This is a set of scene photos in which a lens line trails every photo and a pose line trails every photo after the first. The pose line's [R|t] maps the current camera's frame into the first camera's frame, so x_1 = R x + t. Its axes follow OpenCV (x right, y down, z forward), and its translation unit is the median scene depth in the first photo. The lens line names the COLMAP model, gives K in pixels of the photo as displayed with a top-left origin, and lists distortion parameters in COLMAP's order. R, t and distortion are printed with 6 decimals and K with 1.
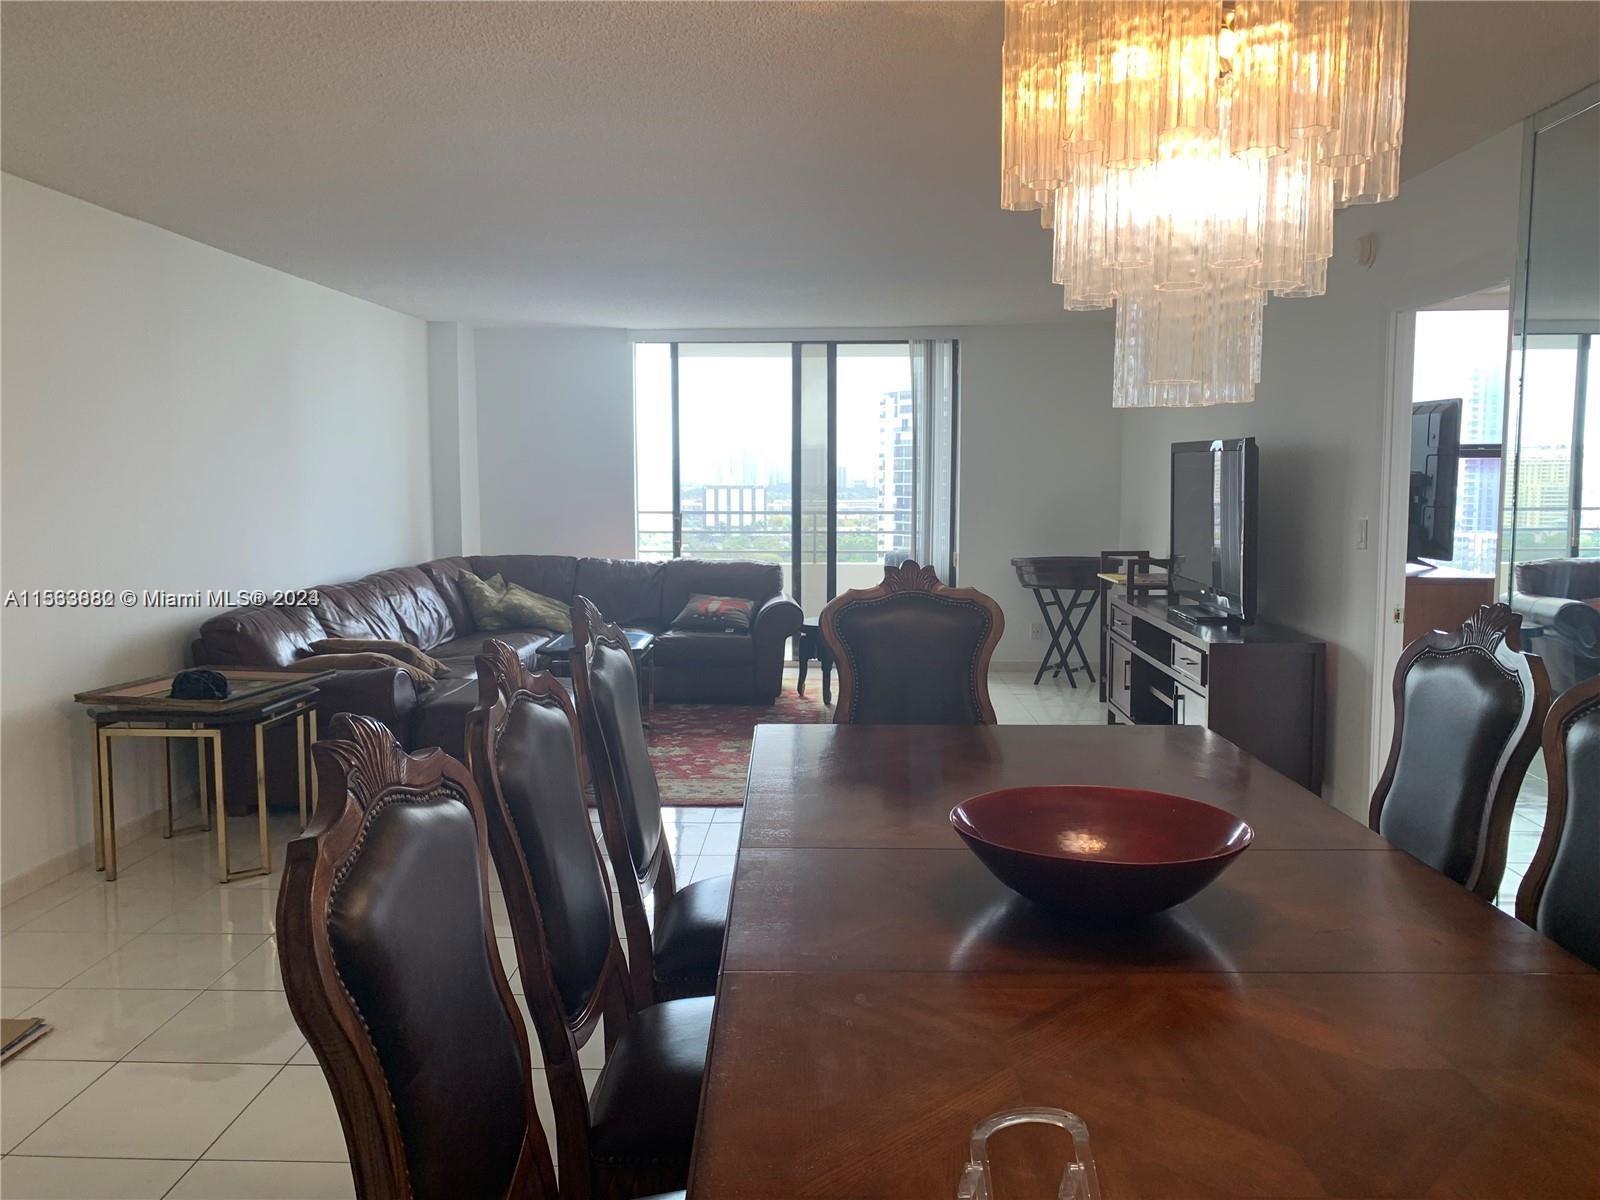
lens RADIAL K [[1215.1, 0, 800.0], [0, 1215.1, 600.0], [0, 0, 1]] dist [0.013945, -0.000673]
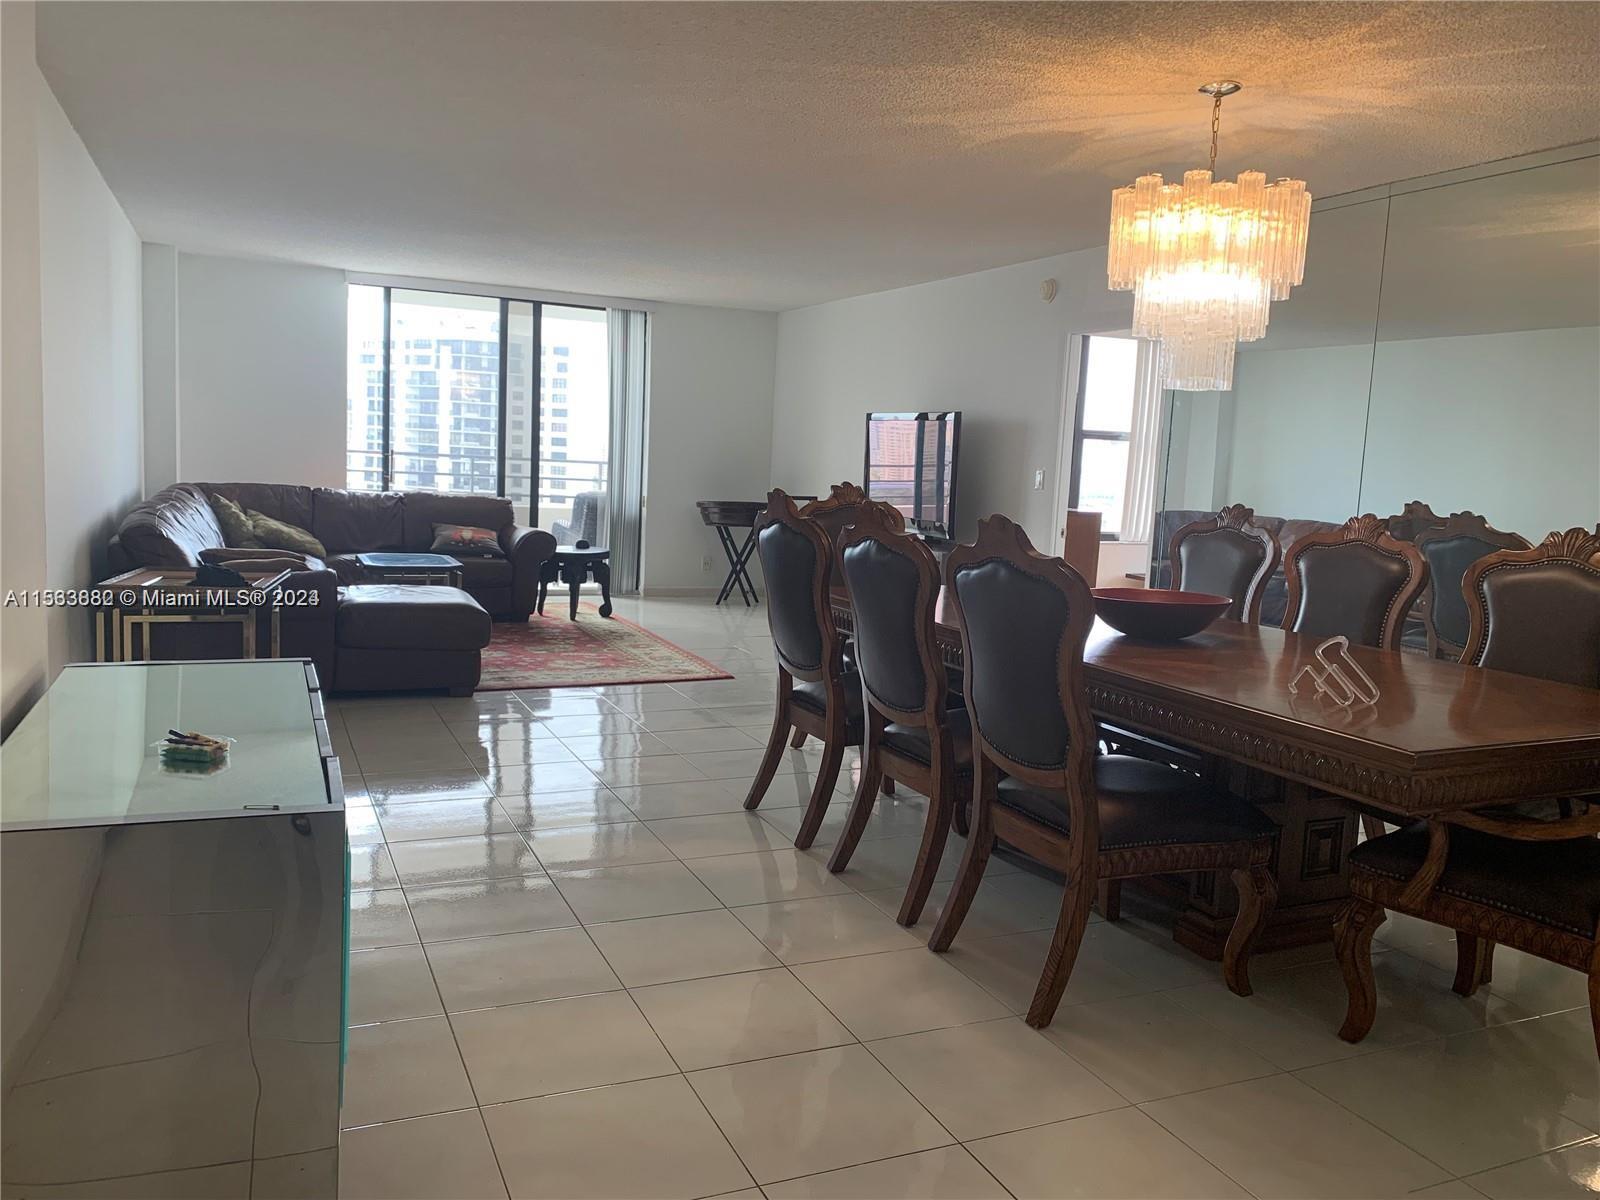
lens RADIAL K [[1204.8, 0, 800.0], [0, 1204.8, 600.0], [0, 0, 1]] dist [0.112154, -0.224393]
pose [[0.901107, -0.009408, 0.433494, -0.248825], [-0.003205, 0.999593, 0.028358, 0.029121], [-0.433584, -0.026943, 0.900710, -0.119006]]
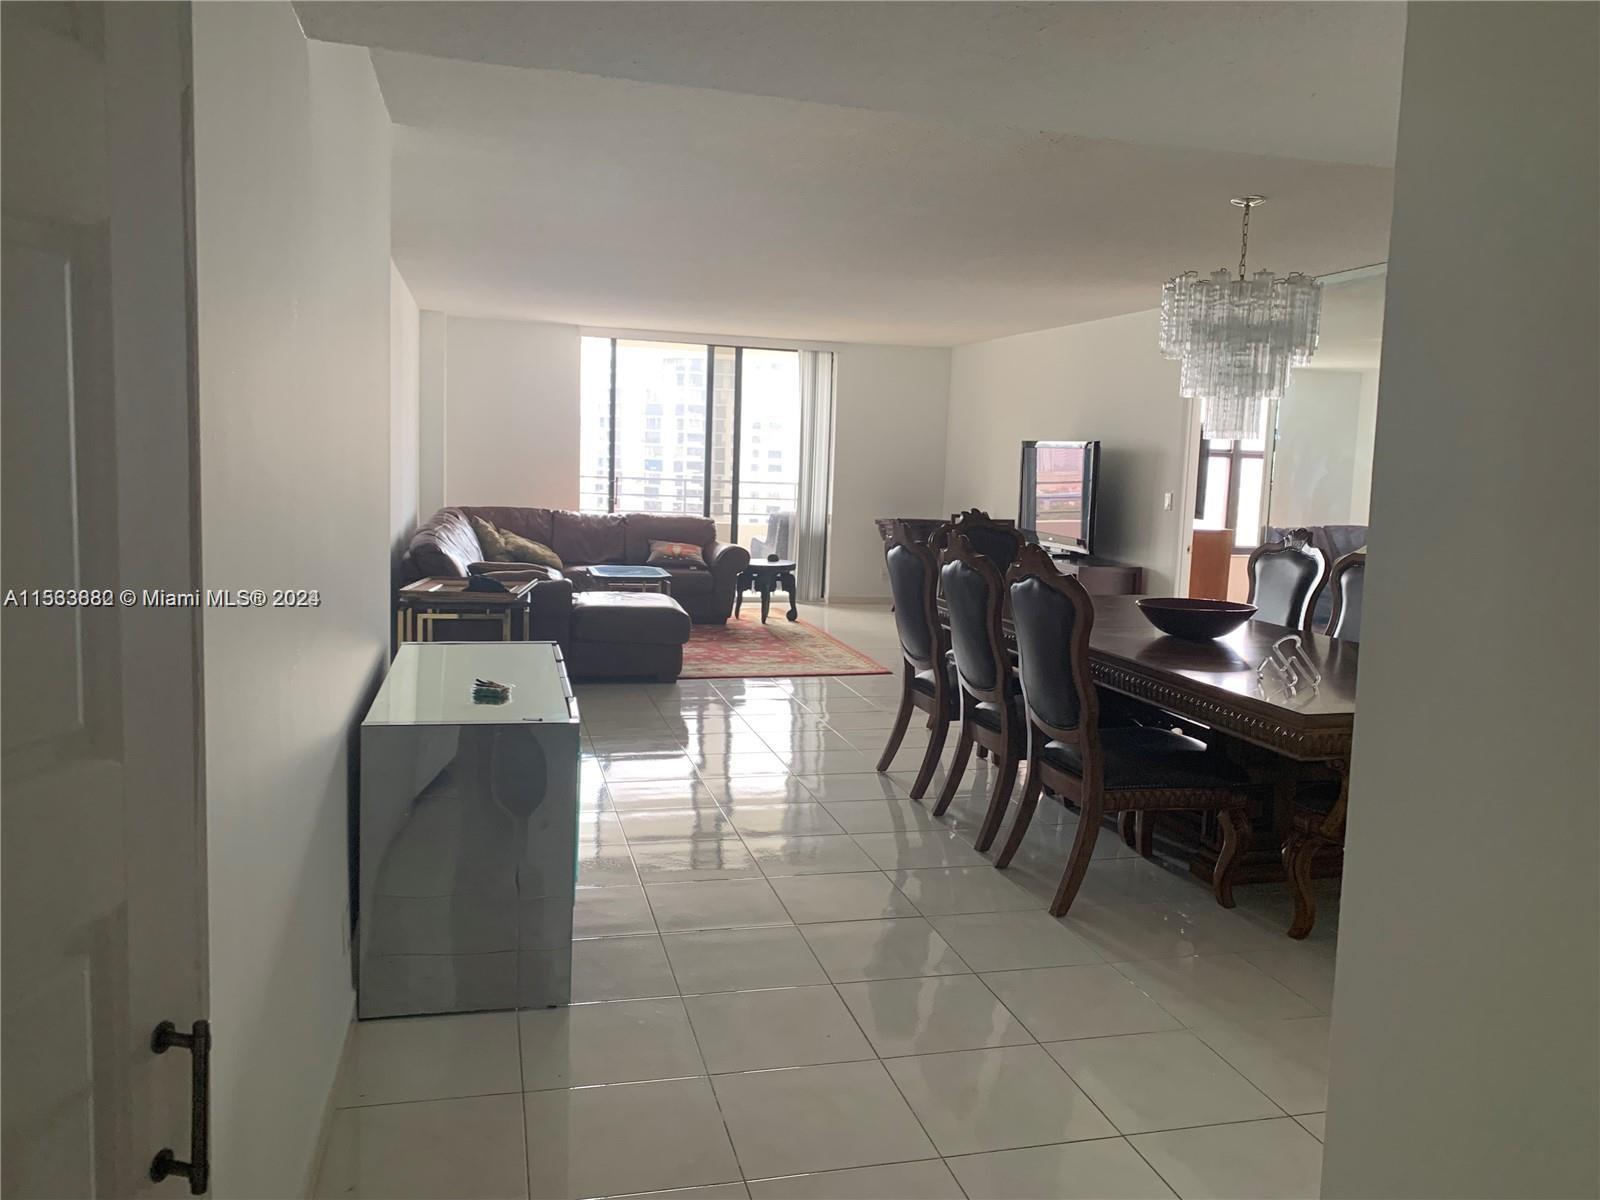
lens RADIAL K [[1197.1, 0, 823.8], [0, 1197.1, 603.5], [0, 0, 1]] dist [0.169895, 0.000007]
pose [[0.957283, -0.000555, 0.289153, -0.262345], [-0.006830, 0.999676, 0.024530, 0.027103], [-0.289072, -0.025457, 0.956969, -0.255494]]
